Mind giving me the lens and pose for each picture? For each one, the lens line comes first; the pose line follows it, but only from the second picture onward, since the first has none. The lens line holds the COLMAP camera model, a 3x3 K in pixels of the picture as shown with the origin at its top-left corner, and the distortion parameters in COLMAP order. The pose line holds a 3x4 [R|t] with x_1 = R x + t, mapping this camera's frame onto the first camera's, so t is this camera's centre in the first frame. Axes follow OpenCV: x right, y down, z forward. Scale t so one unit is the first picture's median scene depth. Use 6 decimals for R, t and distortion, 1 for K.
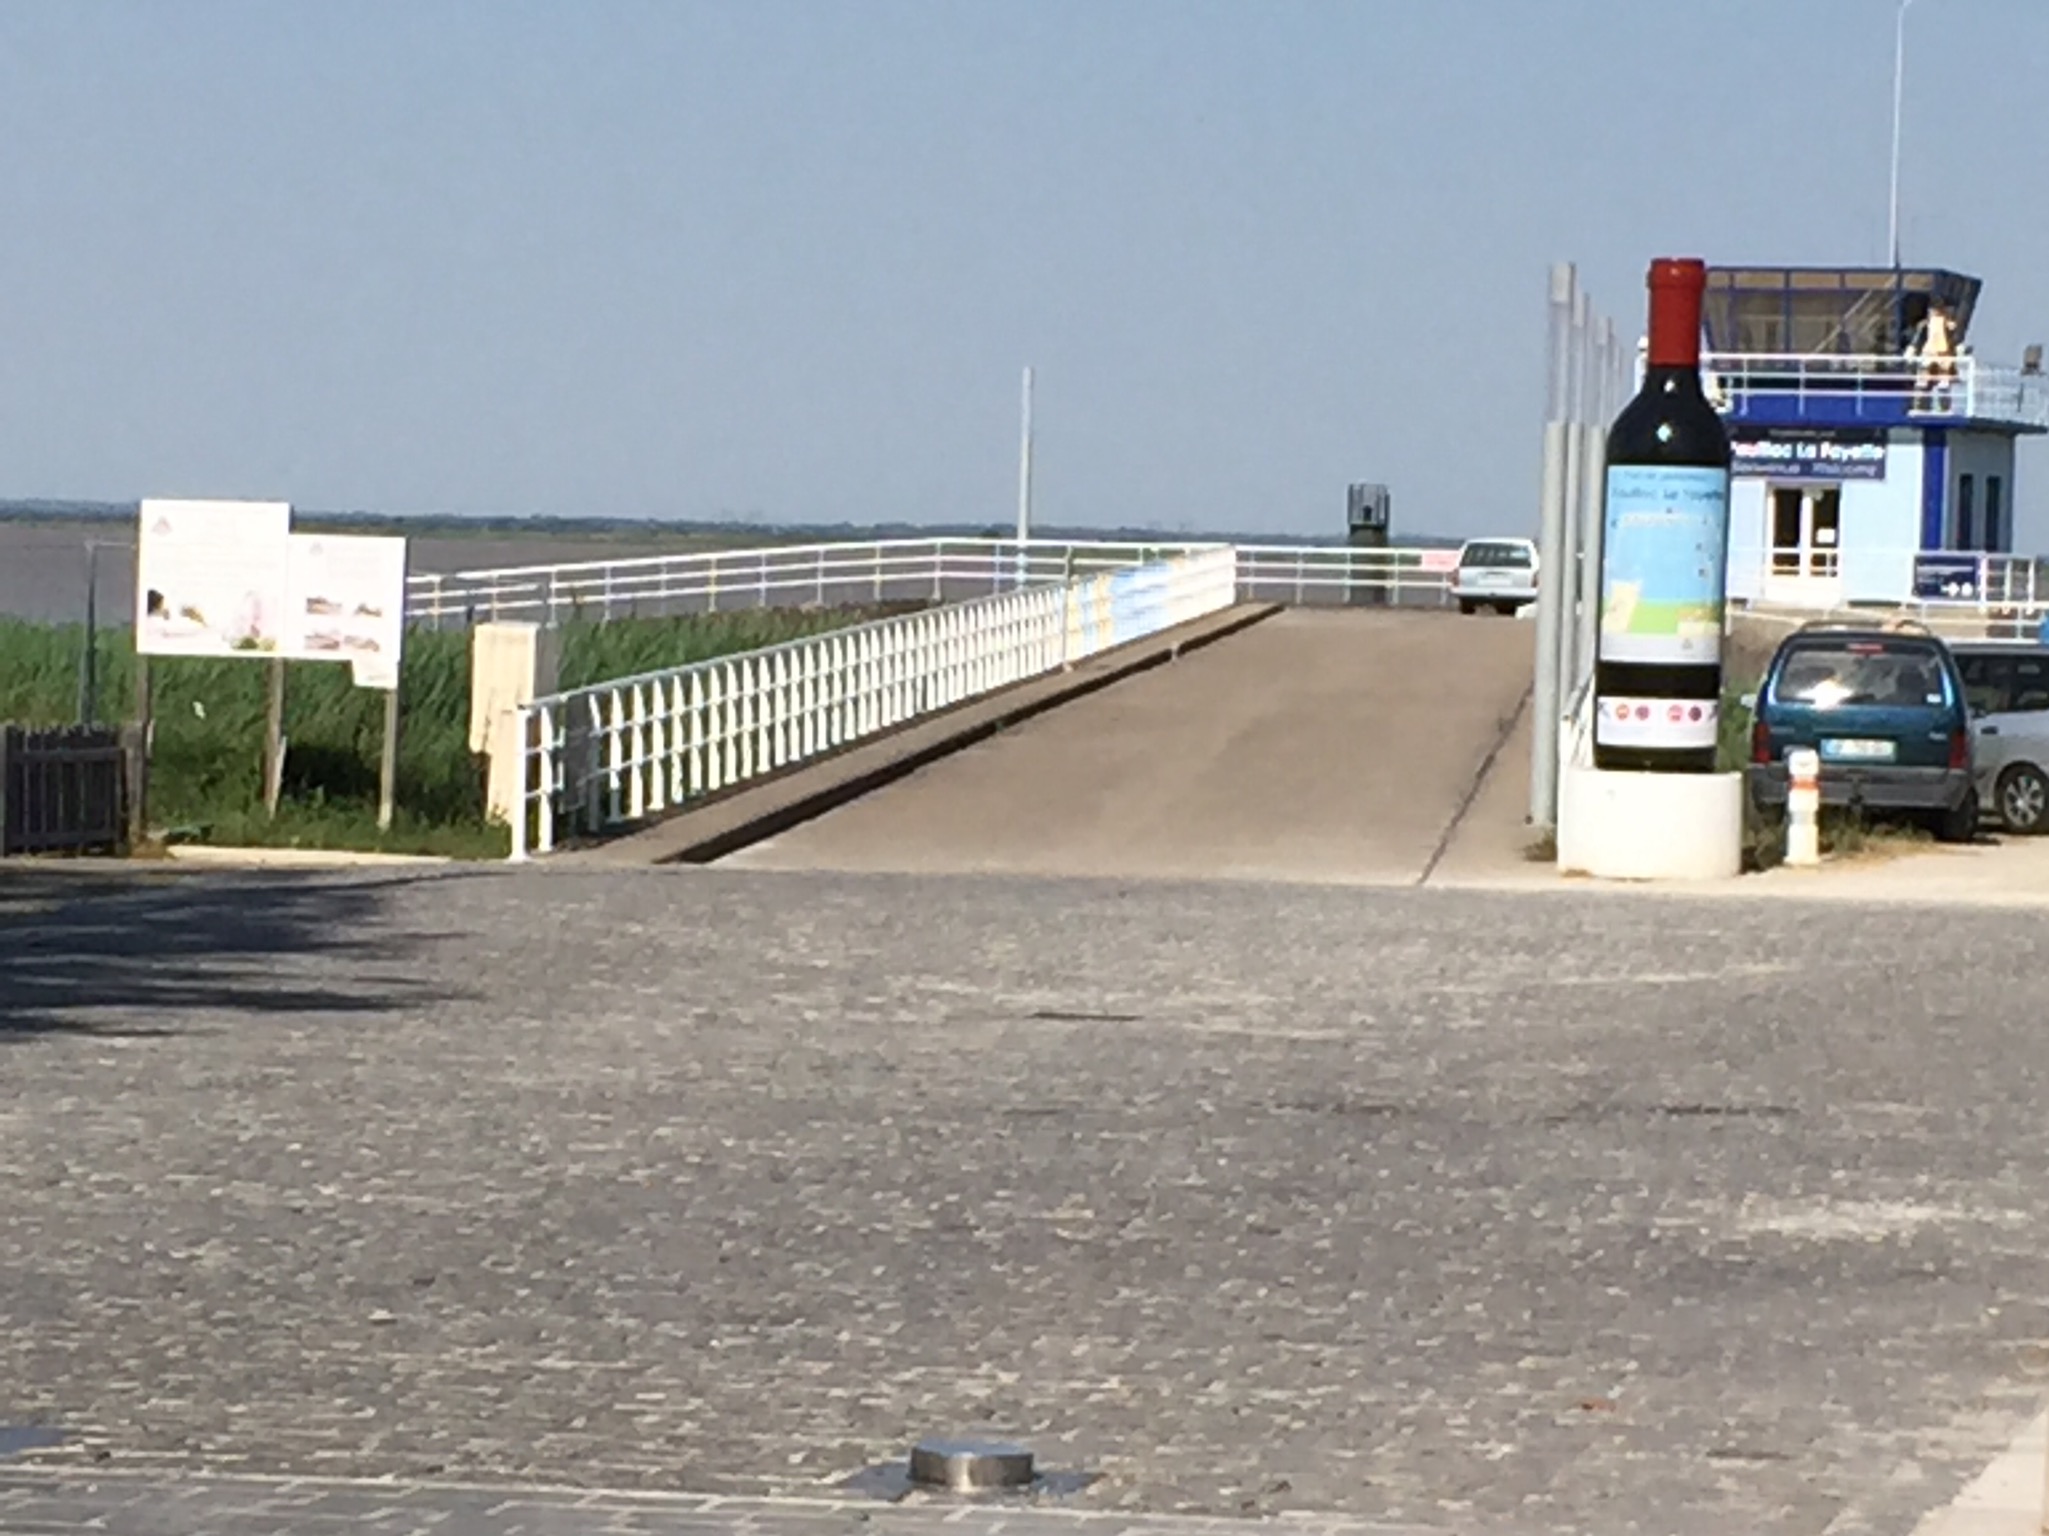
lens RADIAL K [[7347.3, 0, 1024.5], [0, 7347.3, 769.0], [0, 0, 1]] dist [-0.411295, 0.000000]
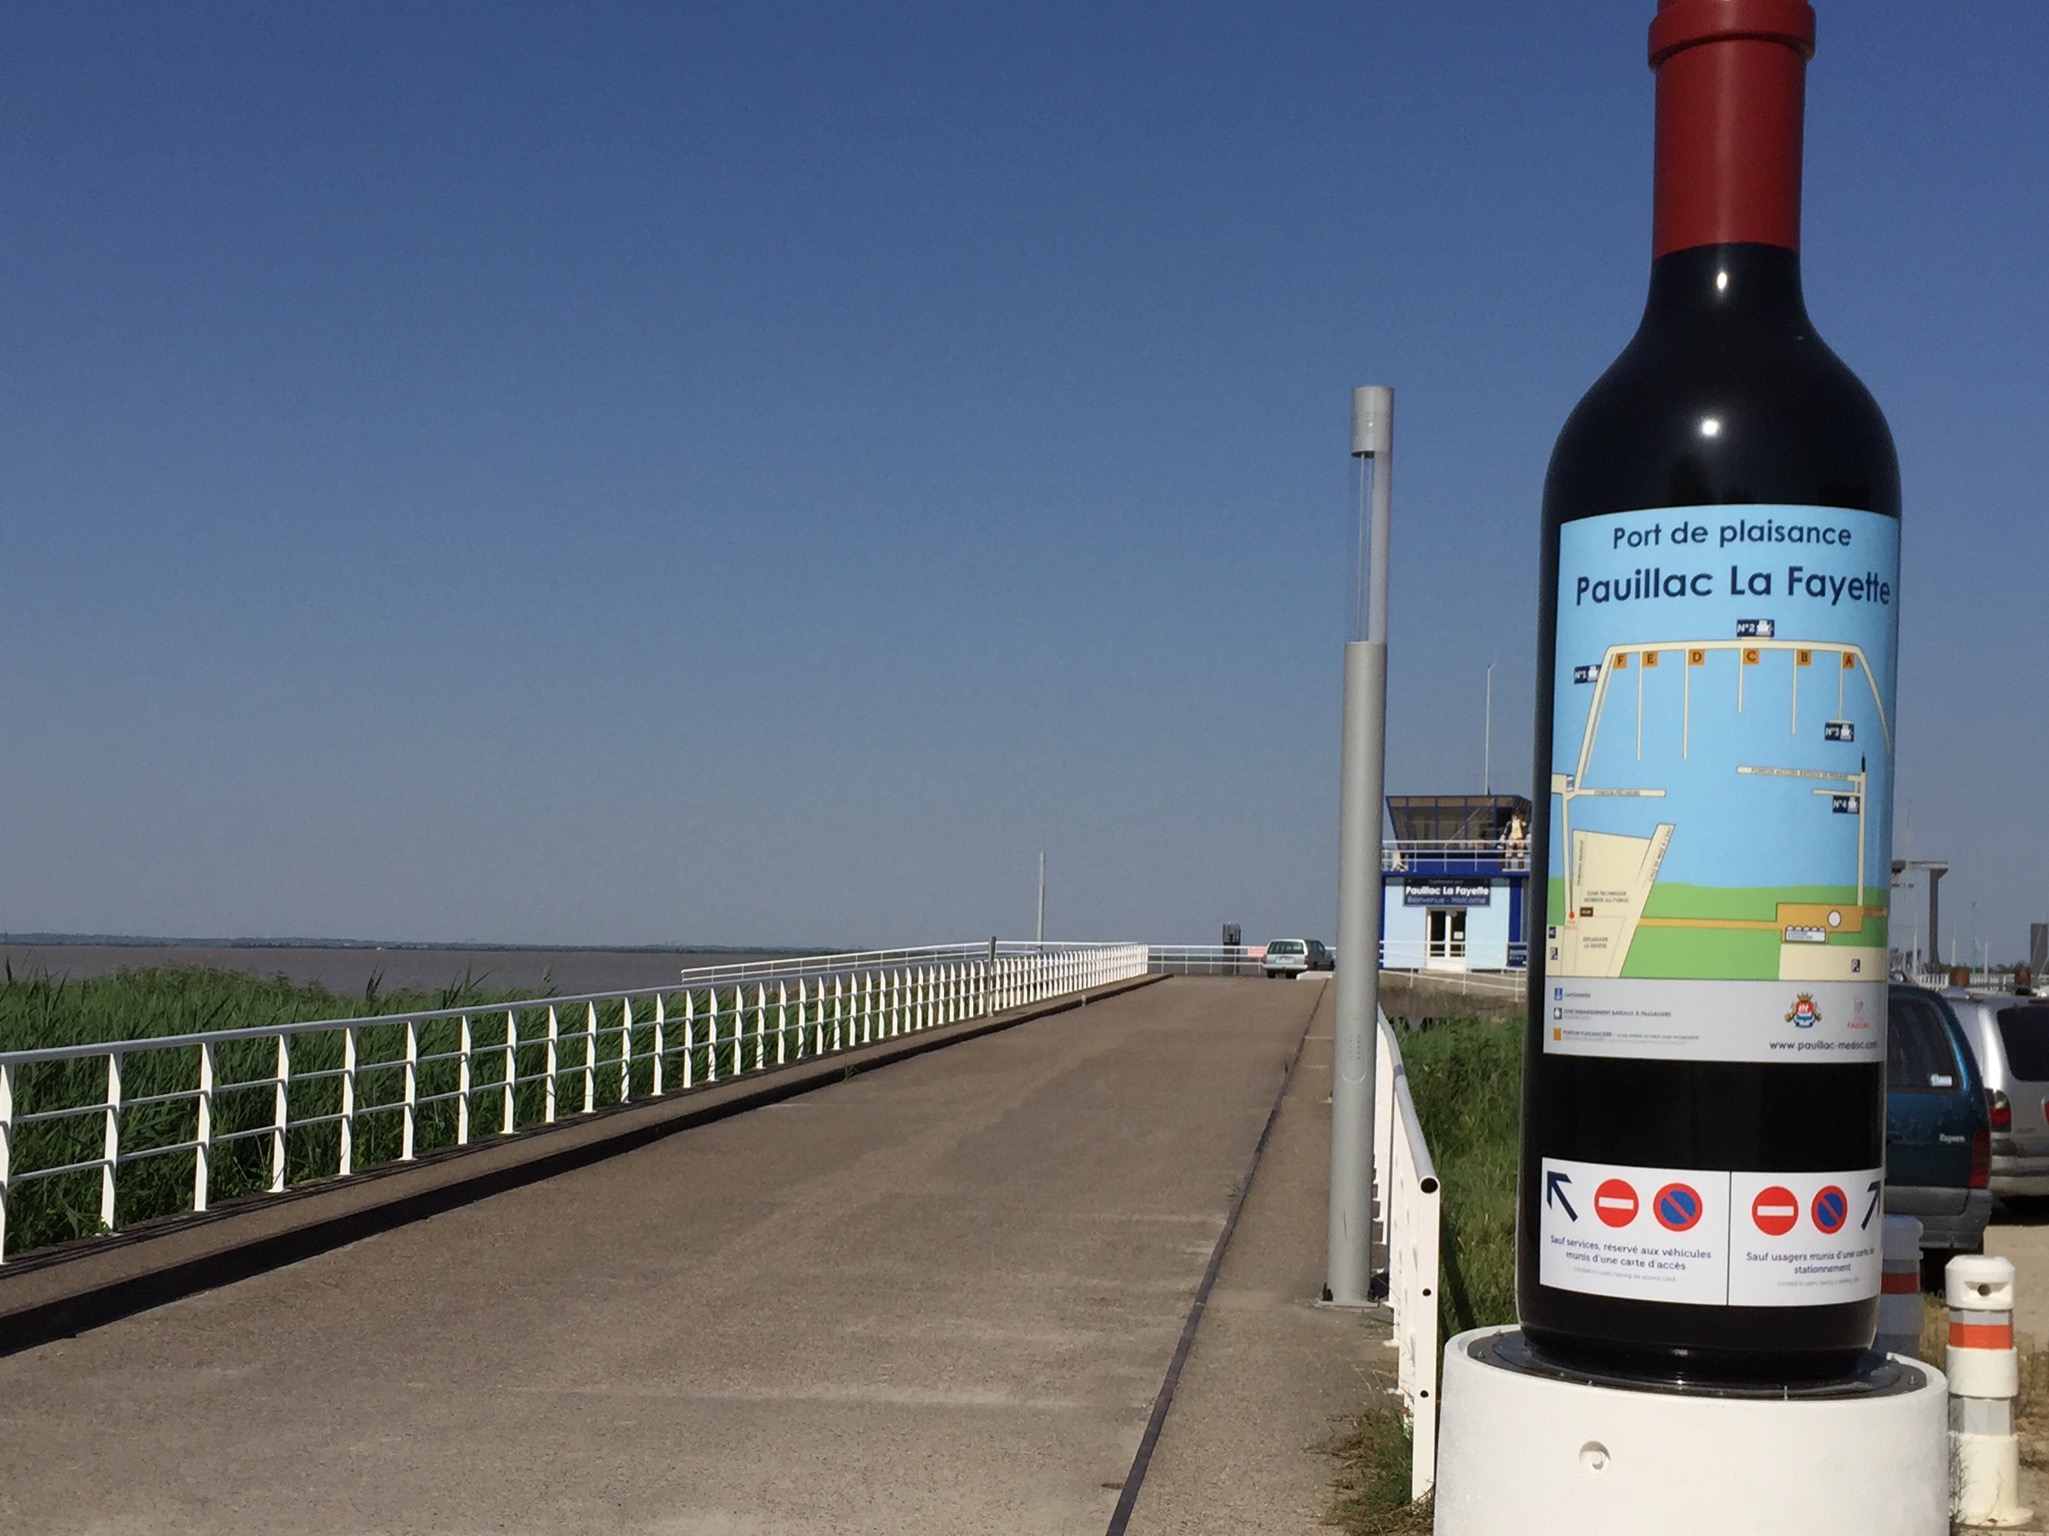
lens RADIAL K [[2534.4, 0, 1031.5], [0, 2534.4, 771.4], [0, 0, 1]] dist [-0.040983, 0.000000]
pose [[0.999320, -0.008757, -0.035829, 0.022144], [0.004977, 0.994538, -0.104260, -0.006118], [0.036546, 0.104011, 0.993904, 0.334738]]
